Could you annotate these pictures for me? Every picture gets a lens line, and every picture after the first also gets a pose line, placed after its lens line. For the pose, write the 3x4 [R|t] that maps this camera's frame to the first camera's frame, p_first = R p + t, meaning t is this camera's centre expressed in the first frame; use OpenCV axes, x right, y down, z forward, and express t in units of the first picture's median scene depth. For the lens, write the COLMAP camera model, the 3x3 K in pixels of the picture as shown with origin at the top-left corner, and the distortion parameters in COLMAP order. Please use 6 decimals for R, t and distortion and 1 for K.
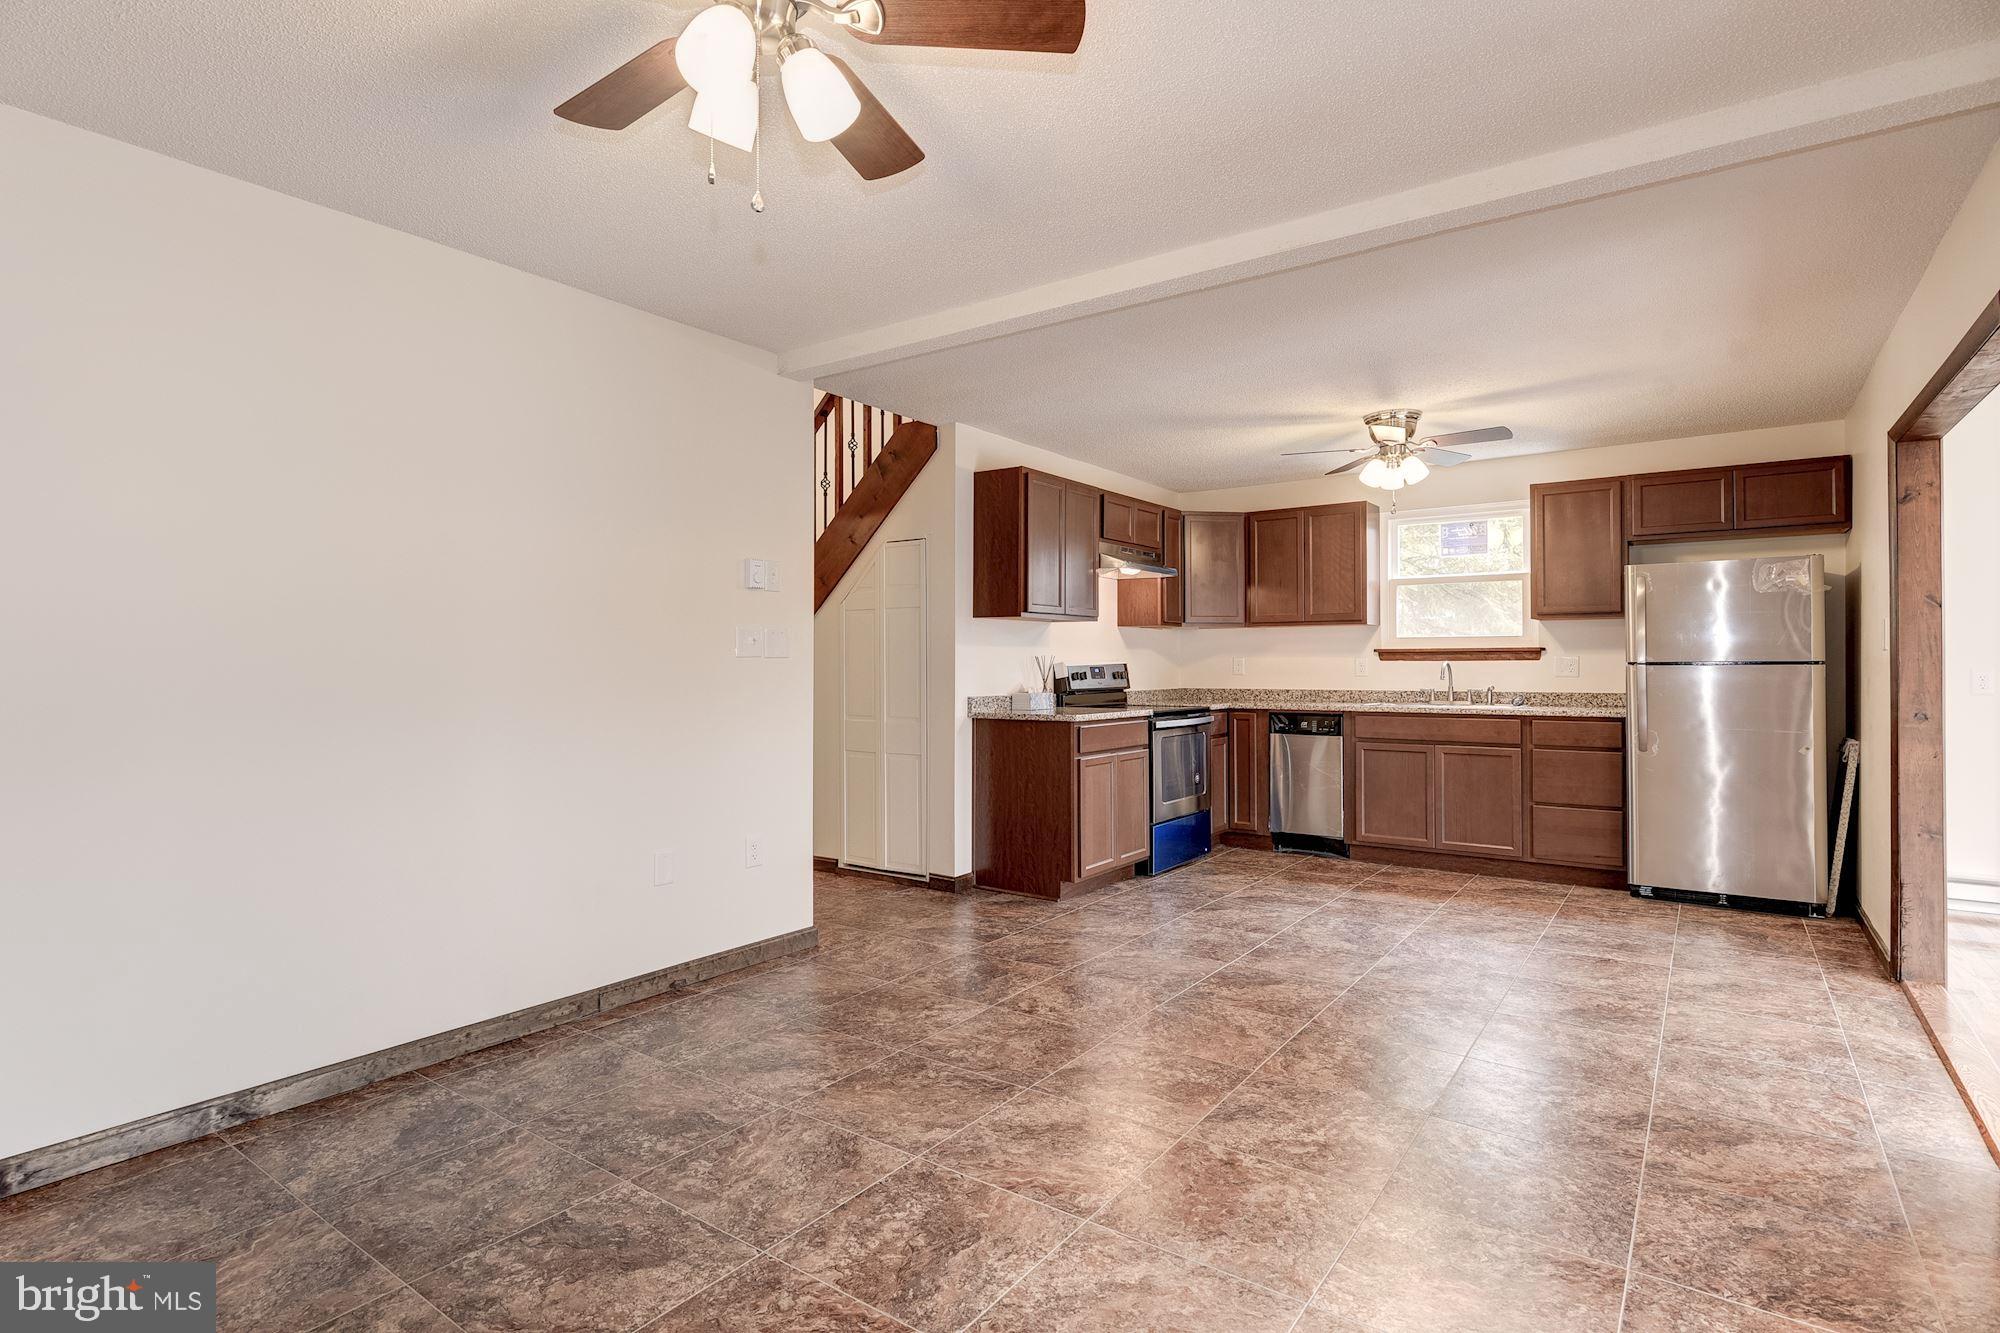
lens RADIAL K [[989.8, 0, 997.8], [0, 989.8, 659.6], [0, 0, 1]] dist [-0.004551, -0.001080]
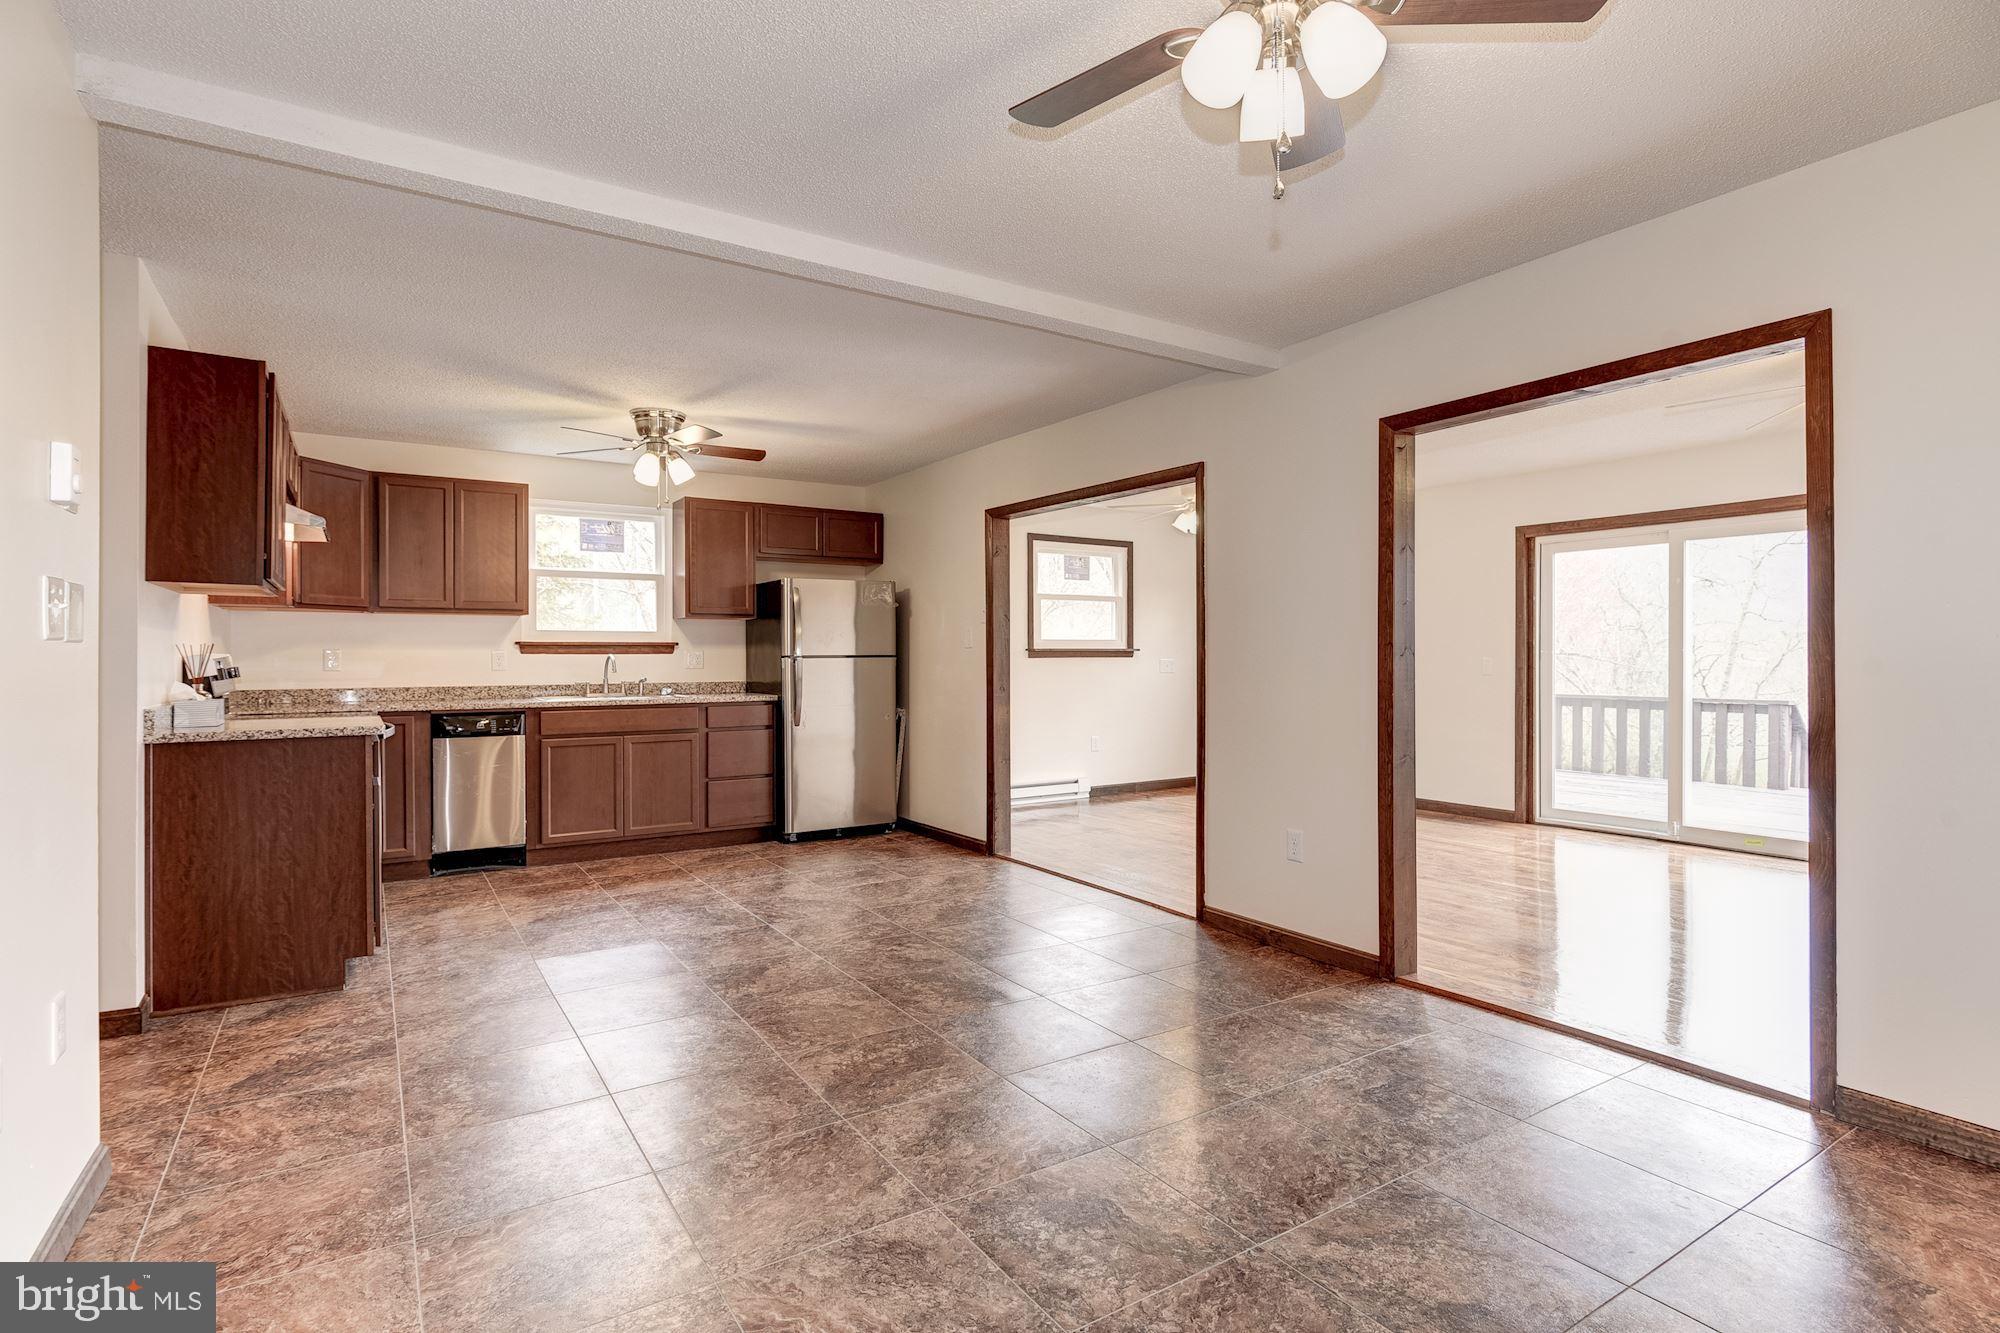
lens RADIAL K [[989.8, 0, 997.8], [0, 989.8, 659.6], [0, 0, 1]] dist [-0.004551, -0.001080]
pose [[0.365649, -0.001124, 0.930752, -0.407163], [-0.002998, 0.999993, 0.002385, 0.003770], [-0.930748, -0.003663, 0.365643, 0.285851]]
